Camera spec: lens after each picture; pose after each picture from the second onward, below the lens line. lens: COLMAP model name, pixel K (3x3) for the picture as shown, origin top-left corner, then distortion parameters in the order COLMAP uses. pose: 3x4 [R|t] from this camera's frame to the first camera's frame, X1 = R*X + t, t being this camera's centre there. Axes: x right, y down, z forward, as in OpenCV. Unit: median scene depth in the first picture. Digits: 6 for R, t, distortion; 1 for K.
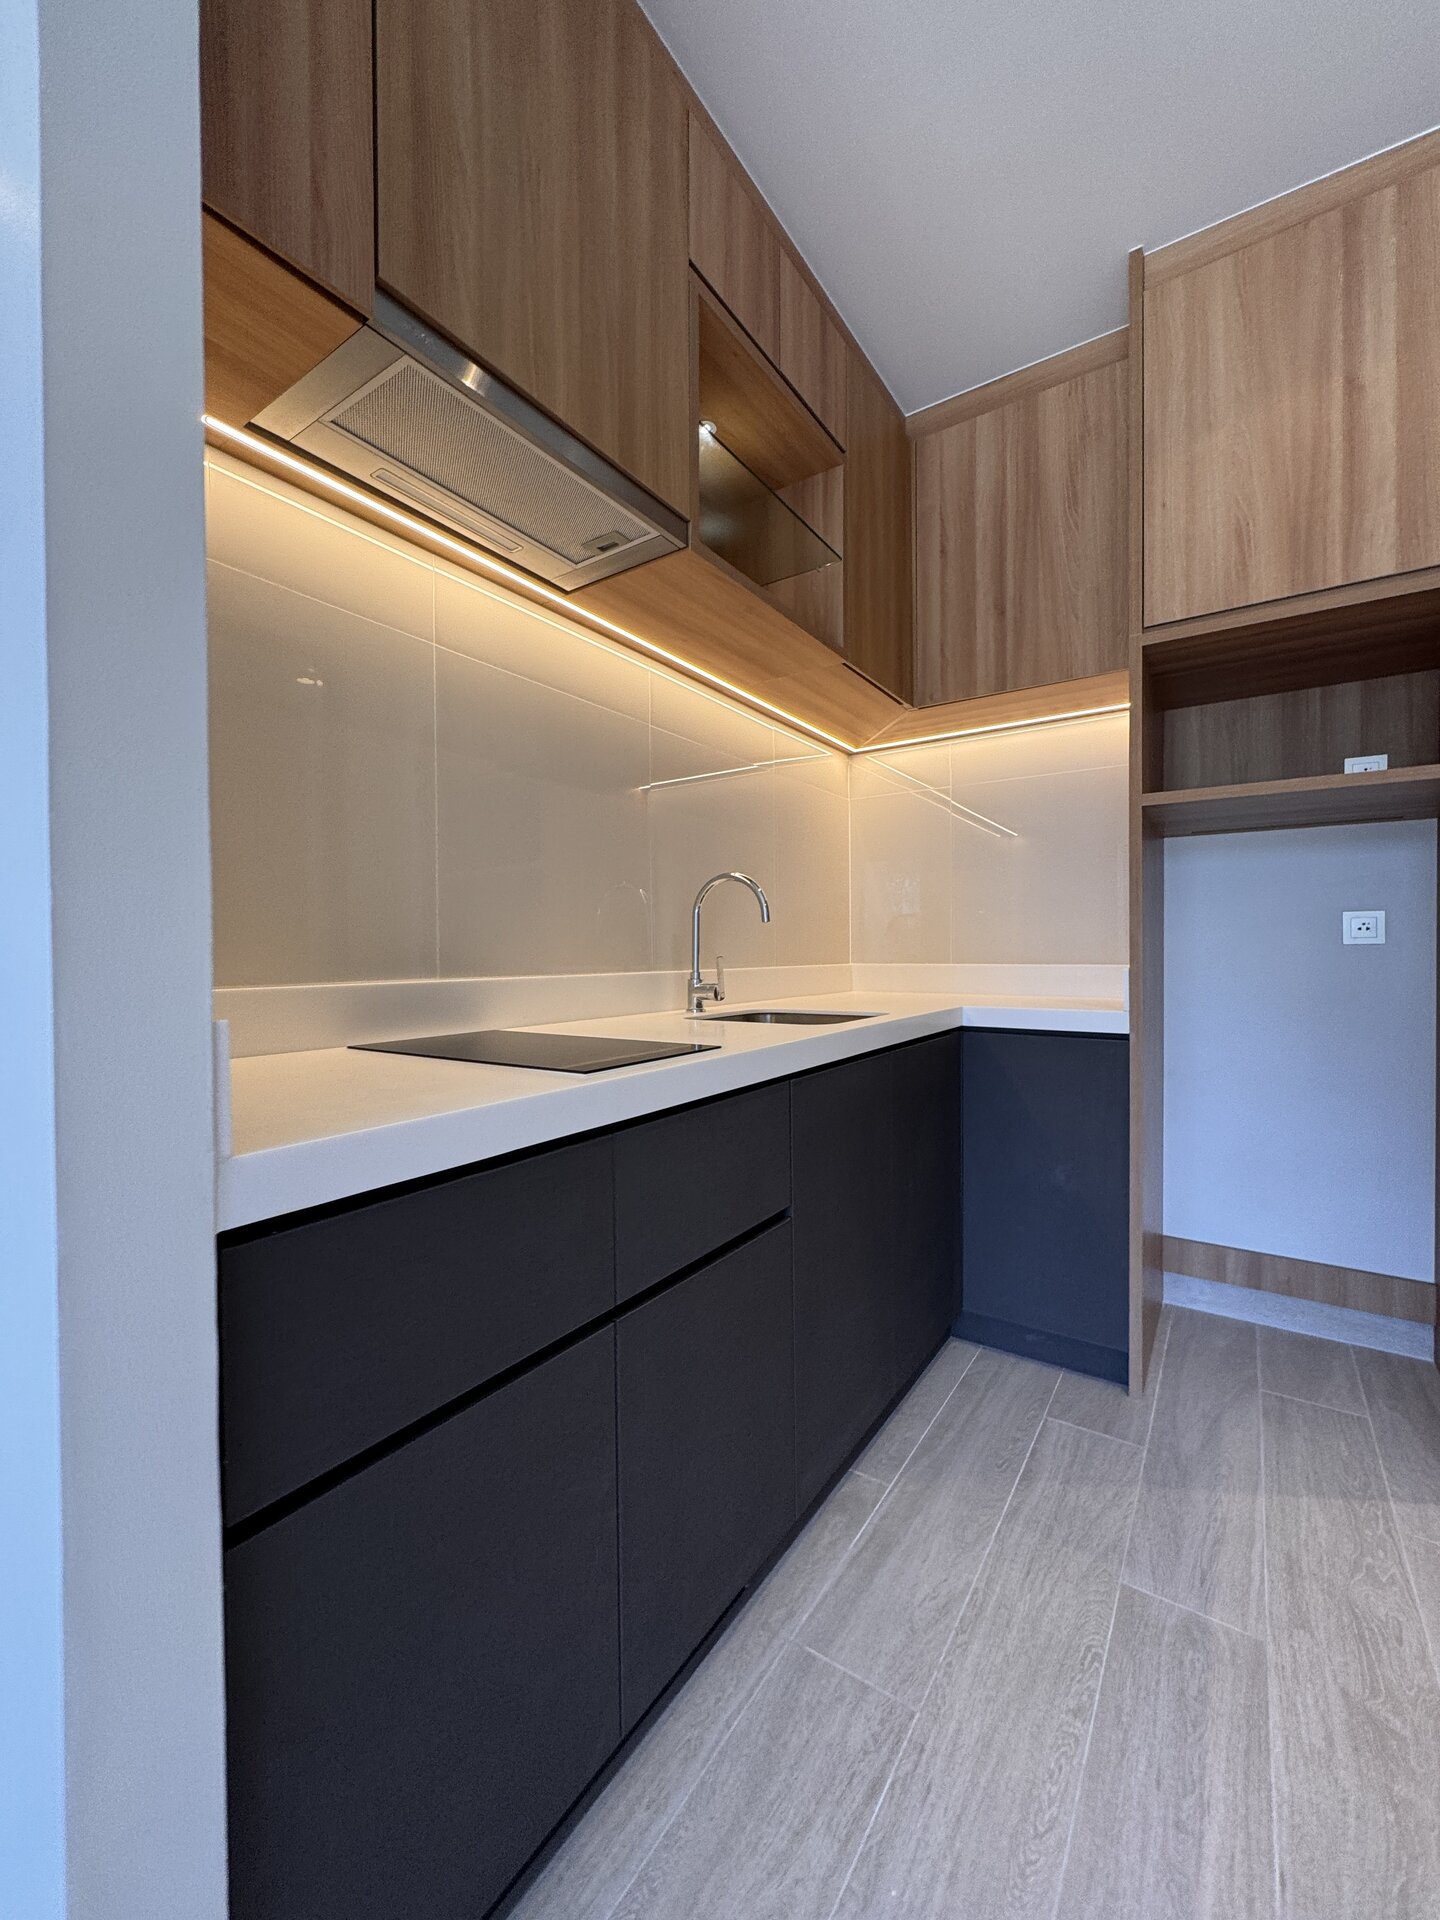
lens RADIAL K [[767.7, 0, 721.4], [0, 767.7, 958.6], [0, 0, 1]] dist [-0.001574, 0.000602]
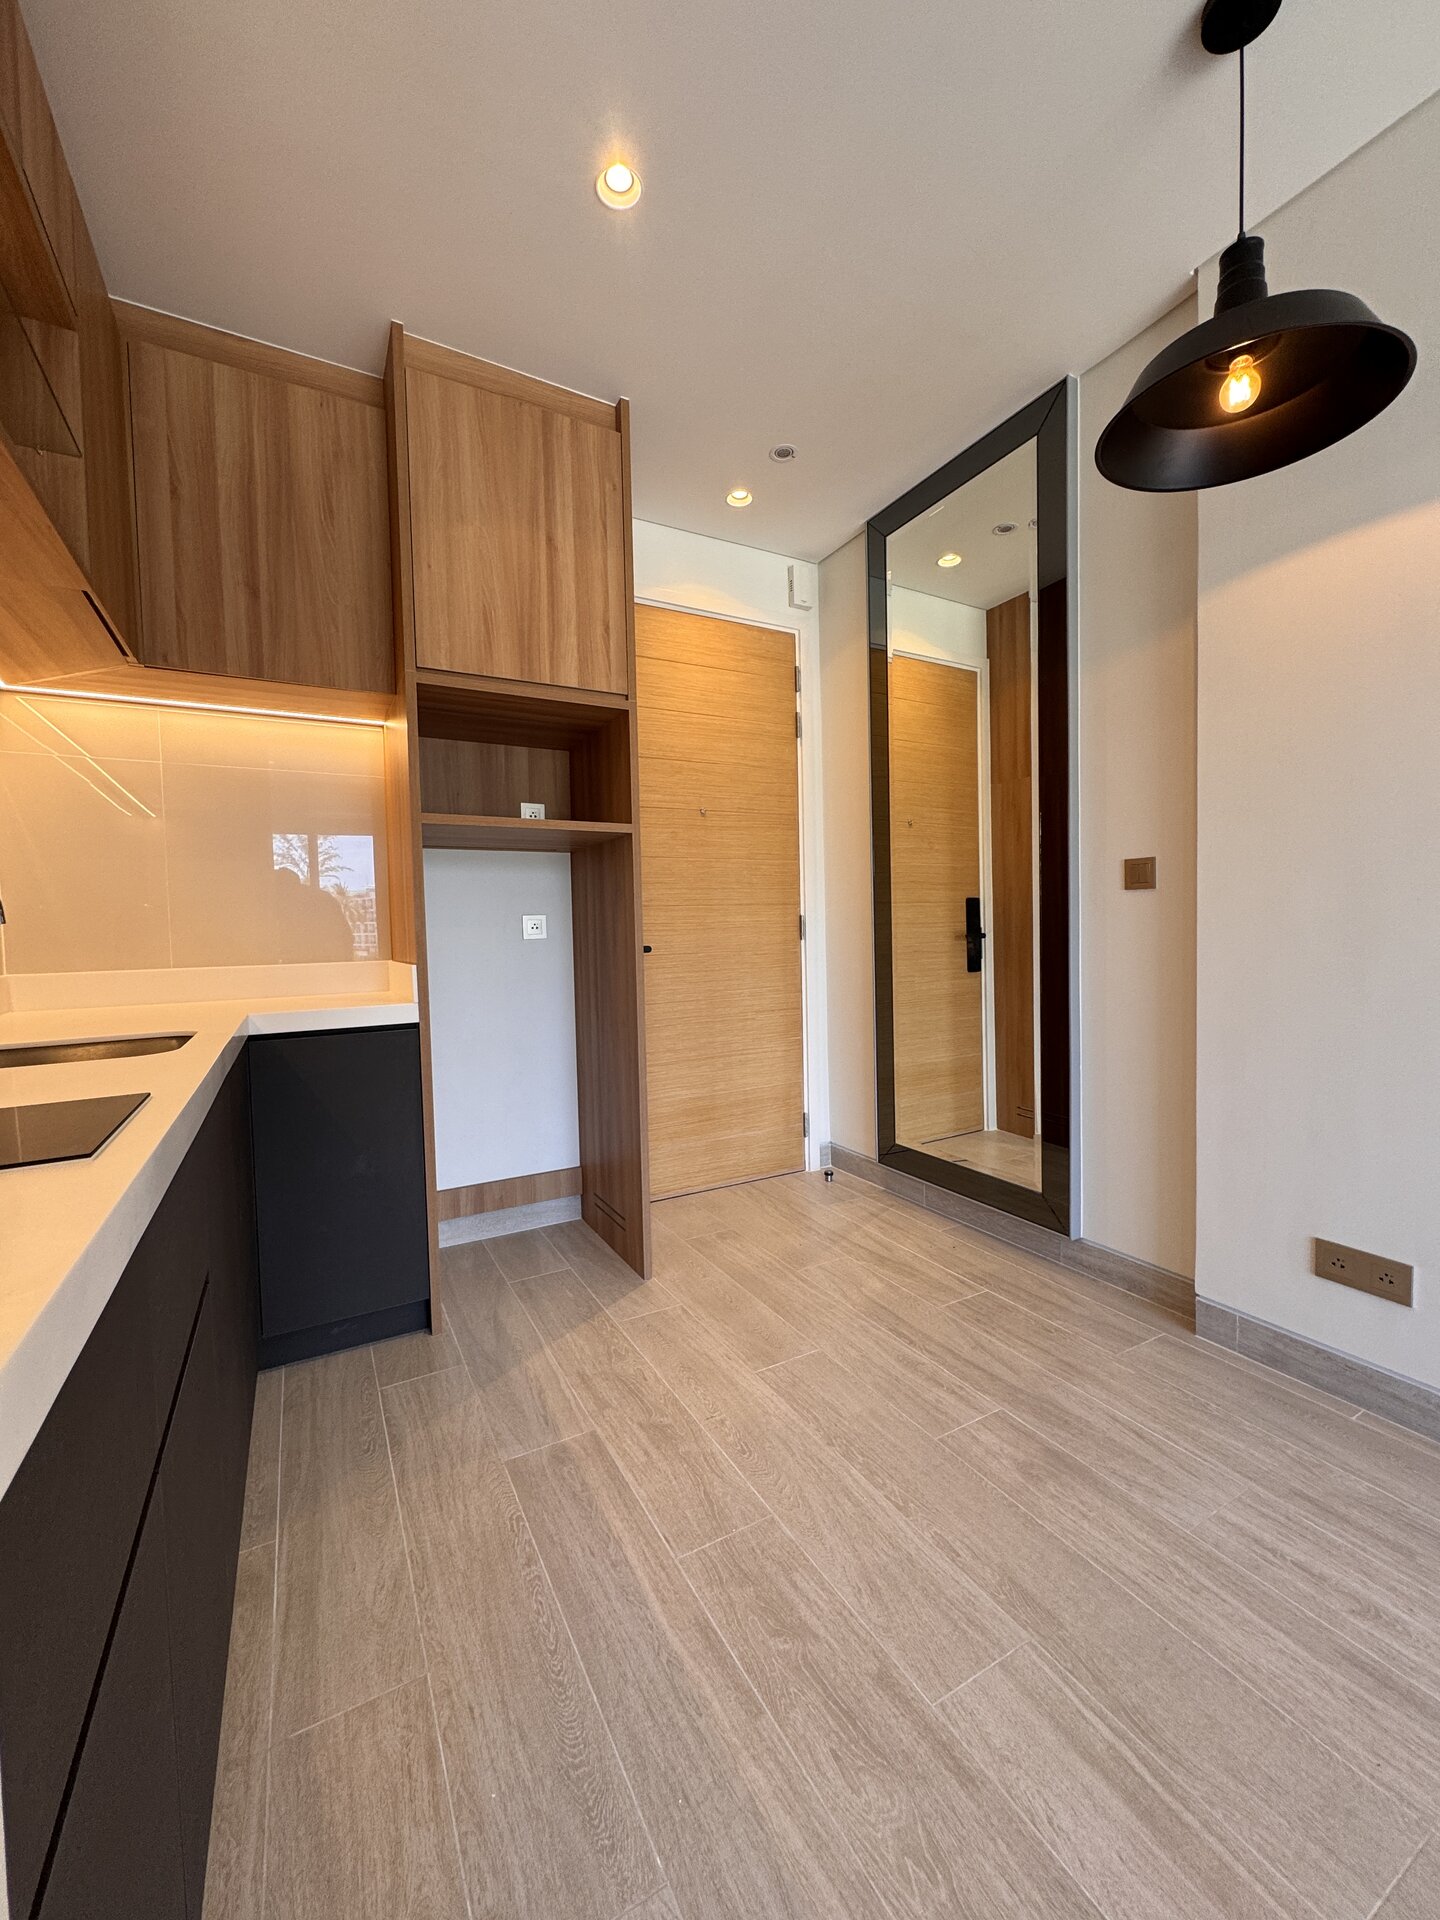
lens RADIAL K [[762.2, 0, 724.5], [0, 762.2, 960.9], [0, 0, 1]] dist [-0.002512, -0.000178]
pose [[0.447552, -0.043762, 0.893186, -0.317498], [0.031426, 0.998955, 0.033198, -0.018995], [-0.893705, 0.013211, 0.448460, 0.100901]]
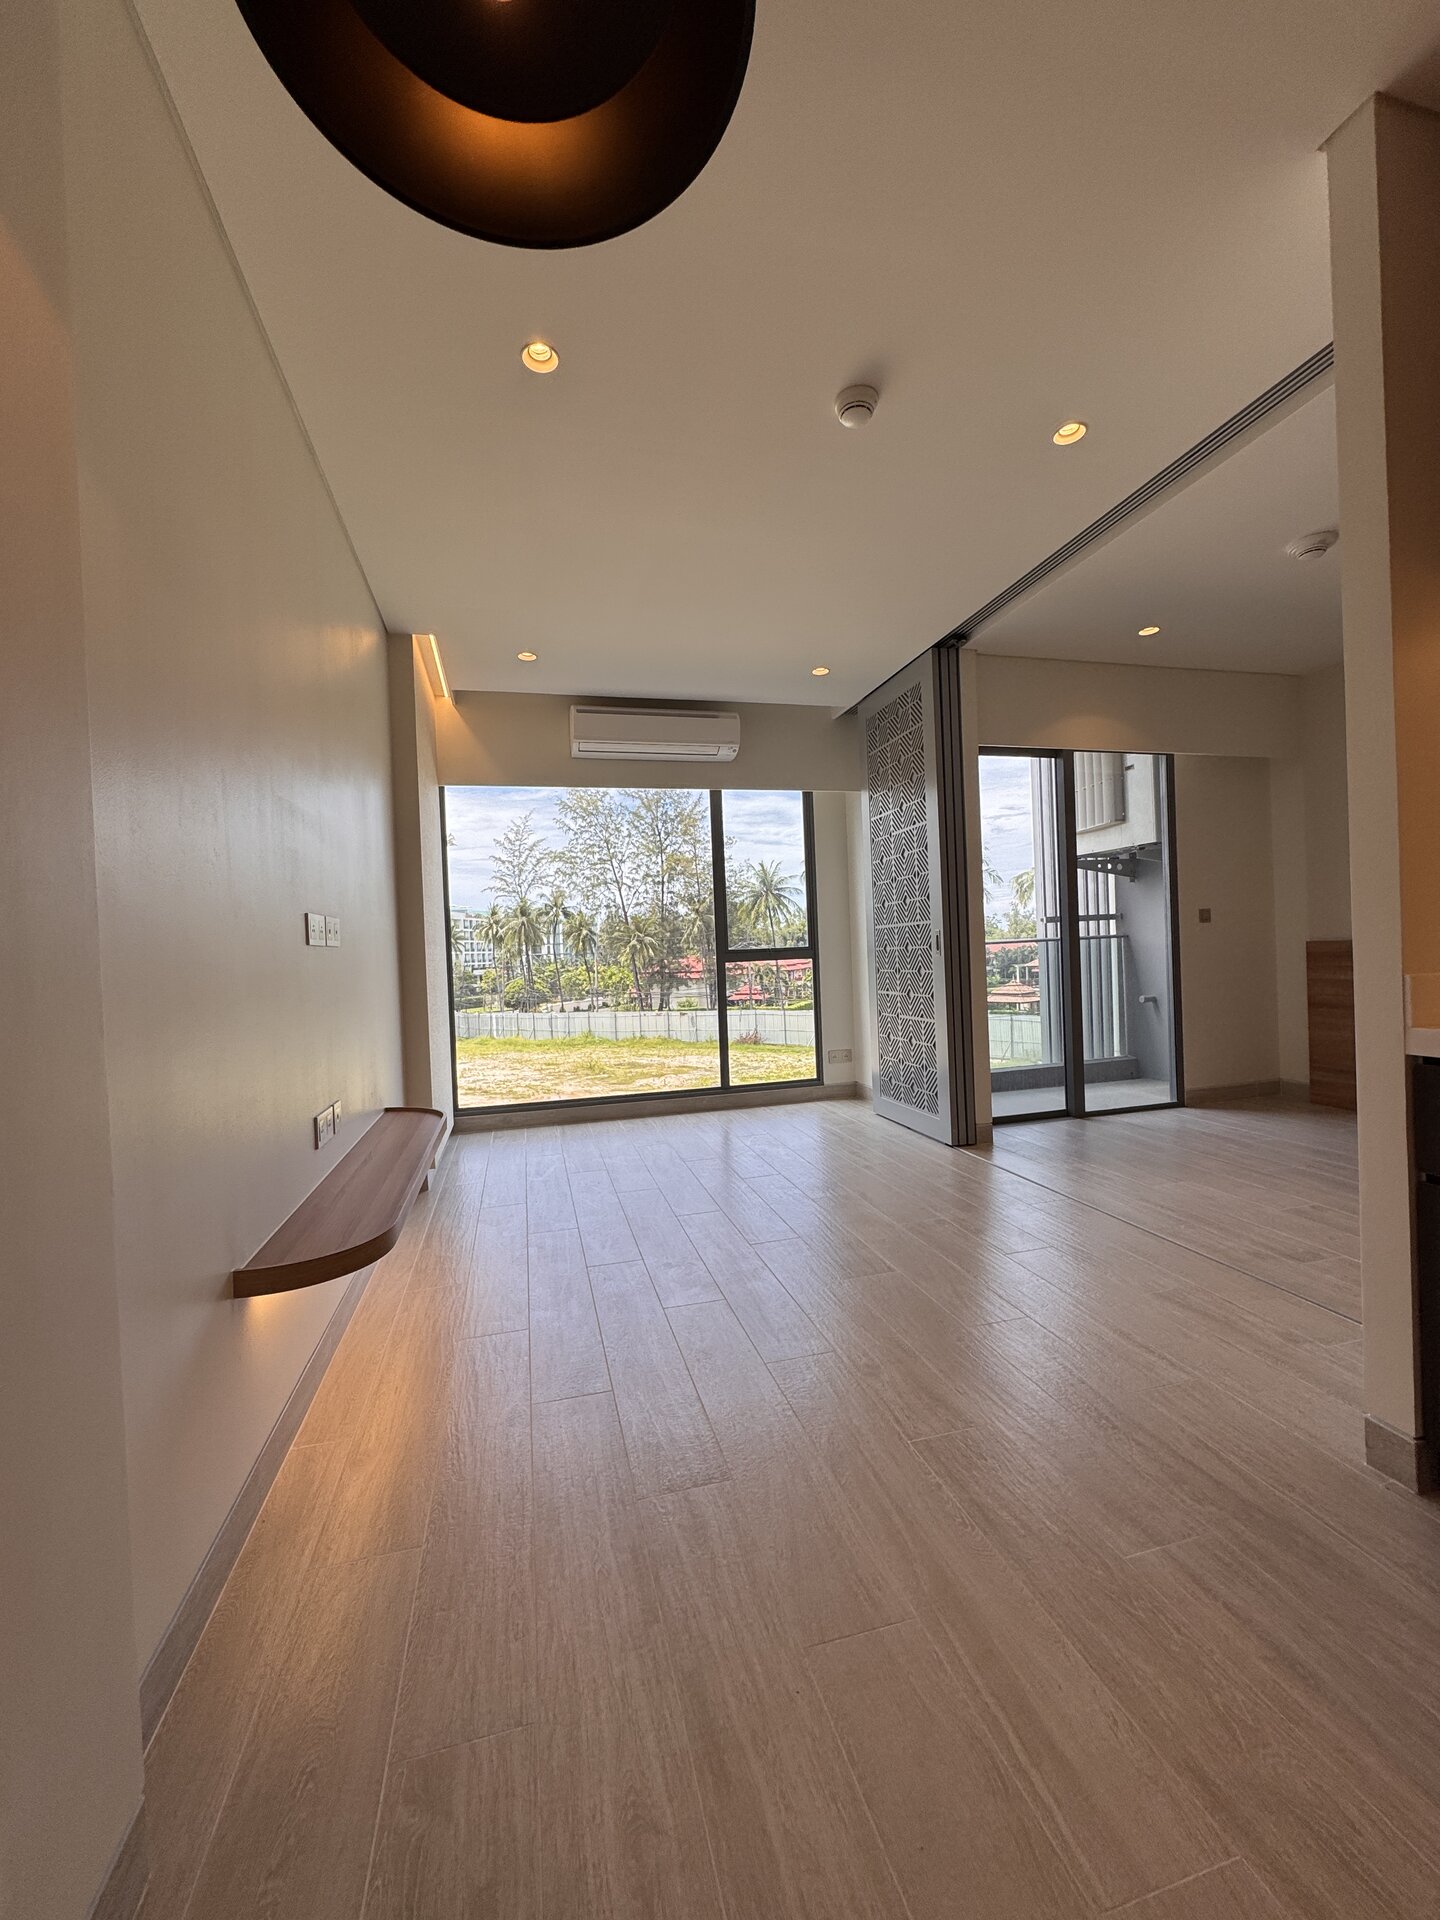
lens RADIAL K [[767.7, 0, 721.4], [0, 767.7, 958.6], [0, 0, 1]] dist [-0.001574, 0.000602]
pose [[-0.655327, 0.036346, -0.754471, 1.044223], [0.035678, 0.999216, 0.017147, -0.037177], [0.754503, -0.015681, -0.656110, 0.348546]]
